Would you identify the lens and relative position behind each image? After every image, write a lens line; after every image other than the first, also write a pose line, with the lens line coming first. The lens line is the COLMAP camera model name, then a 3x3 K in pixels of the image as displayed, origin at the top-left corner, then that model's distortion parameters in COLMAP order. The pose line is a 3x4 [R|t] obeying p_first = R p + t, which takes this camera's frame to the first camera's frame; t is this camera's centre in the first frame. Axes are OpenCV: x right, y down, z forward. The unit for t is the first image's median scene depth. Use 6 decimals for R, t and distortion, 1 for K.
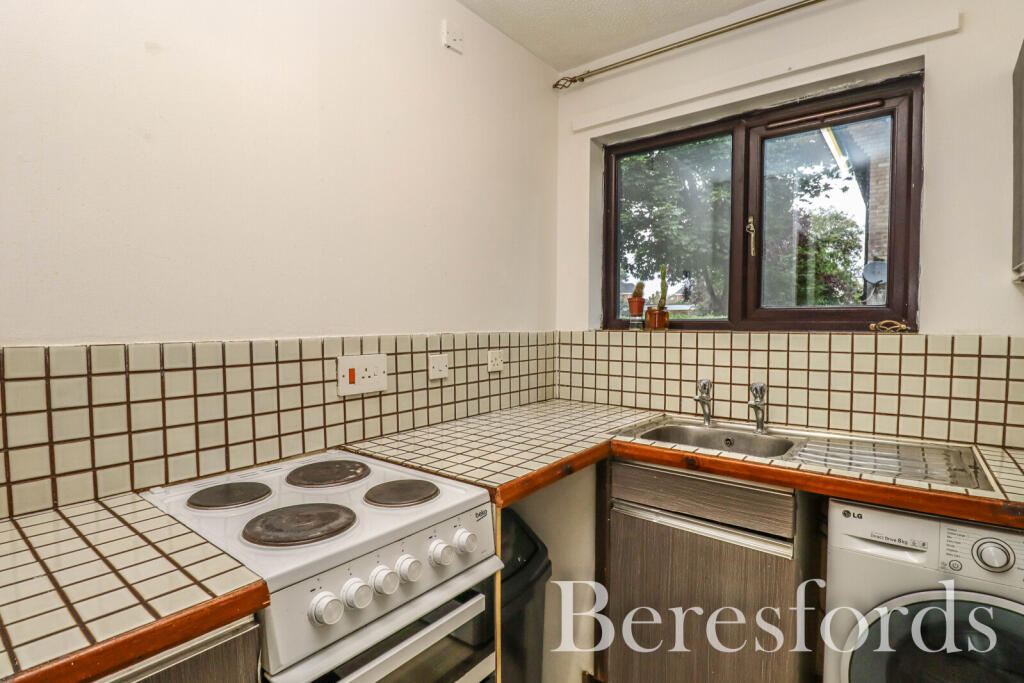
lens RADIAL K [[493.3, 0, 525.7], [0, 493.3, 346.1], [0, 0, 1]] dist [0.001271, -0.012493]
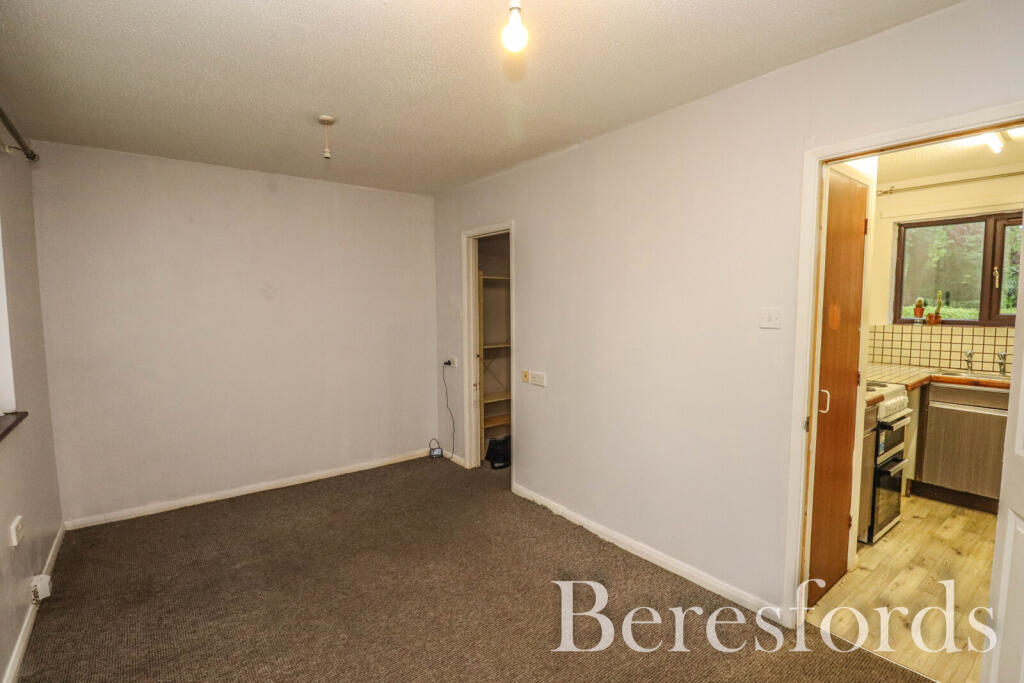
lens RADIAL K [[493.3, 0, 517.2], [0, 493.3, 347.2], [0, 0, 1]] dist [0.001271, -0.012493]
pose [[0.971197, 0.011860, -0.237984, -1.040447], [-0.001495, 0.999044, 0.043686, -0.034508], [0.238275, -0.042072, 0.970286, -1.506747]]
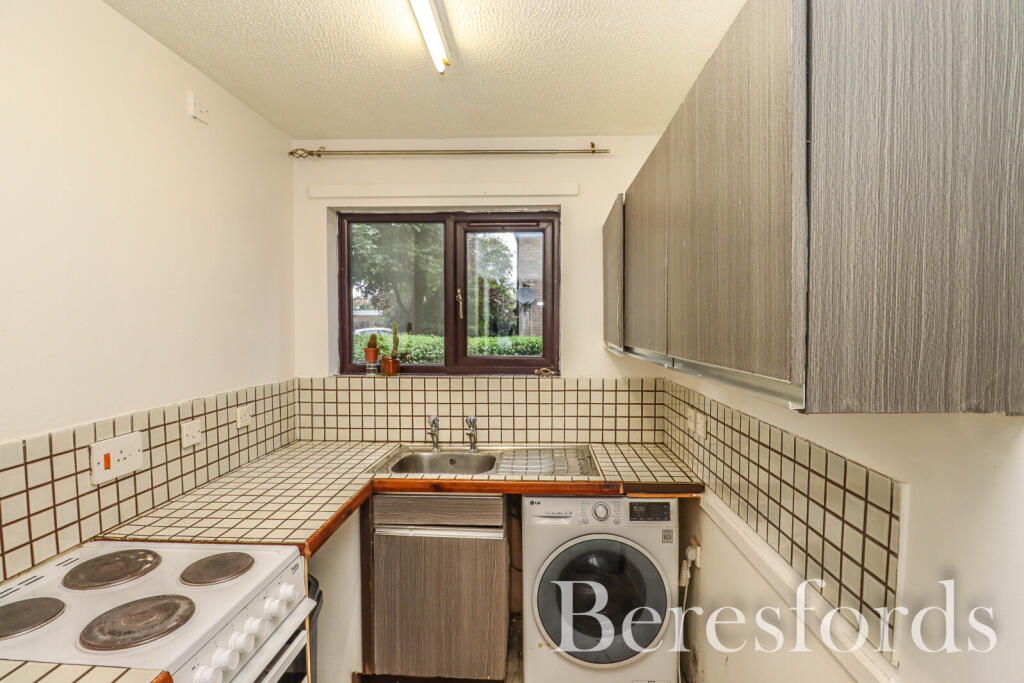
lens RADIAL K [[493.3, 0, 516.4], [0, 493.3, 341.3], [0, 0, 1]] dist [0.001271, -0.012493]
pose [[0.819929, -0.024213, 0.571953, -0.213715], [0.026136, 0.999647, 0.004851, -0.140311], [-0.571868, 0.010971, 0.820272, -0.215389]]
